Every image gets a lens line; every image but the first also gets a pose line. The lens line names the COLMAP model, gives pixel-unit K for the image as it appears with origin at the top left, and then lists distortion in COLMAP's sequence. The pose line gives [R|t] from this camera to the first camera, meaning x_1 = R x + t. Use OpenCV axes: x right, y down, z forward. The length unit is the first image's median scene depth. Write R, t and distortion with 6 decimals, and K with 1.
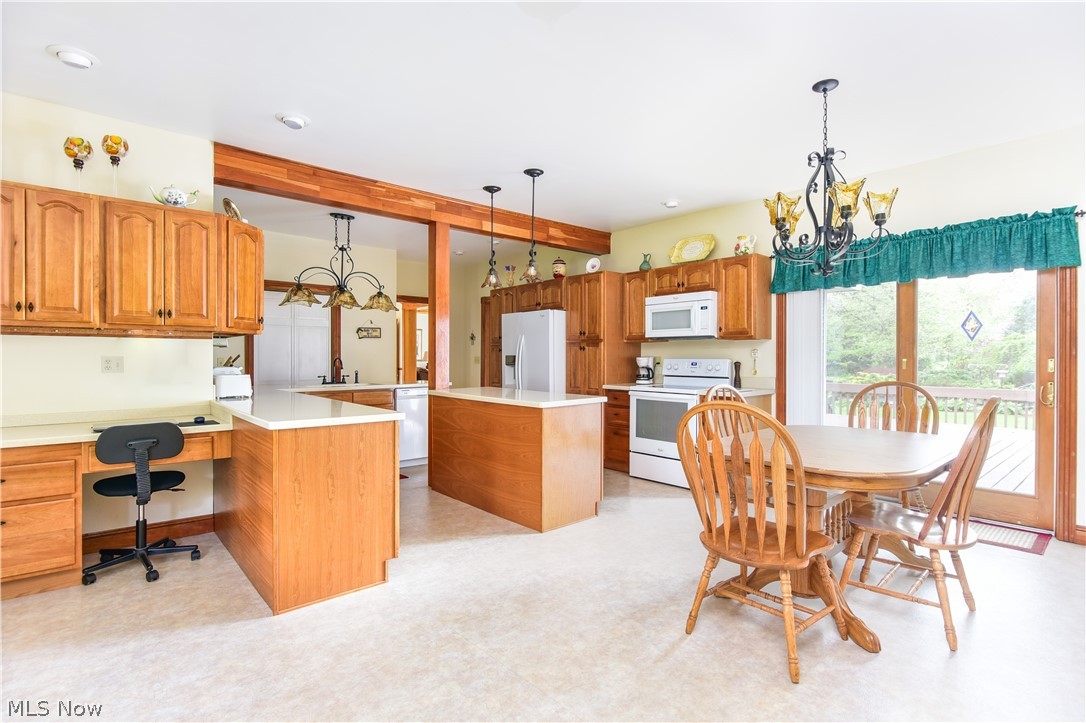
lens RADIAL K [[533.6, 0, 538.5], [0, 533.6, 359.0], [0, 0, 1]] dist [0.003598, 0.000489]
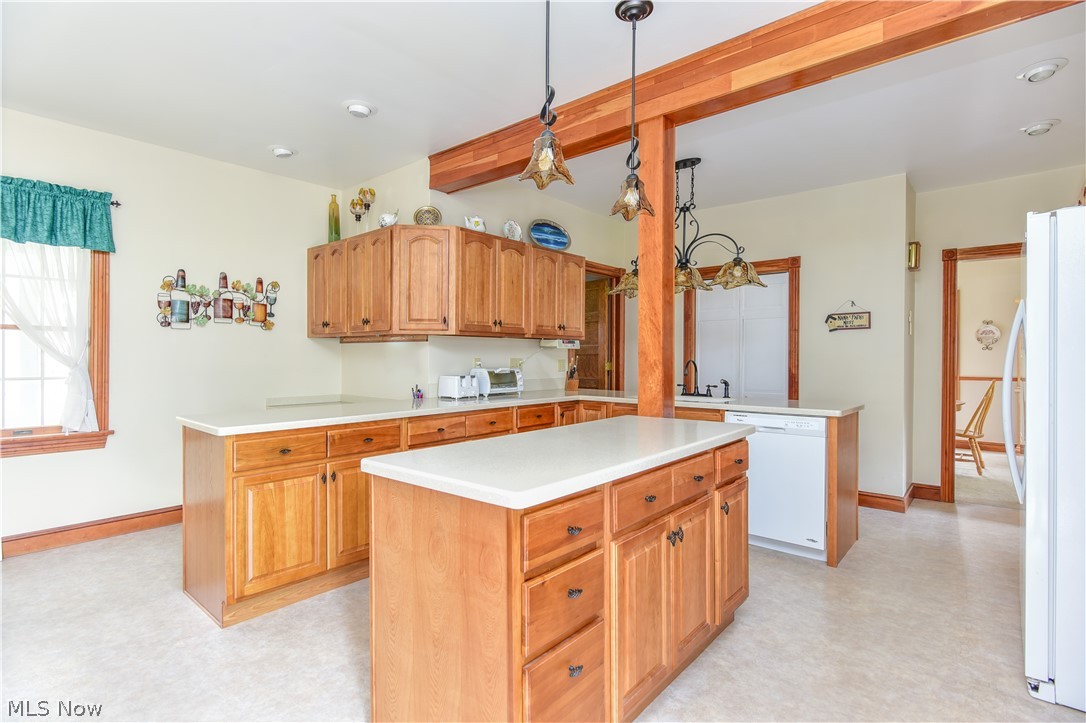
lens RADIAL K [[533.6, 0, 540.1], [0, 533.6, 358.0], [0, 0, 1]] dist [0.003598, 0.000489]
pose [[0.145117, -0.006670, -0.989392, 0.315405], [-0.008549, 0.999931, -0.007995, 0.002244], [0.989378, 0.009618, 0.145050, 0.702652]]
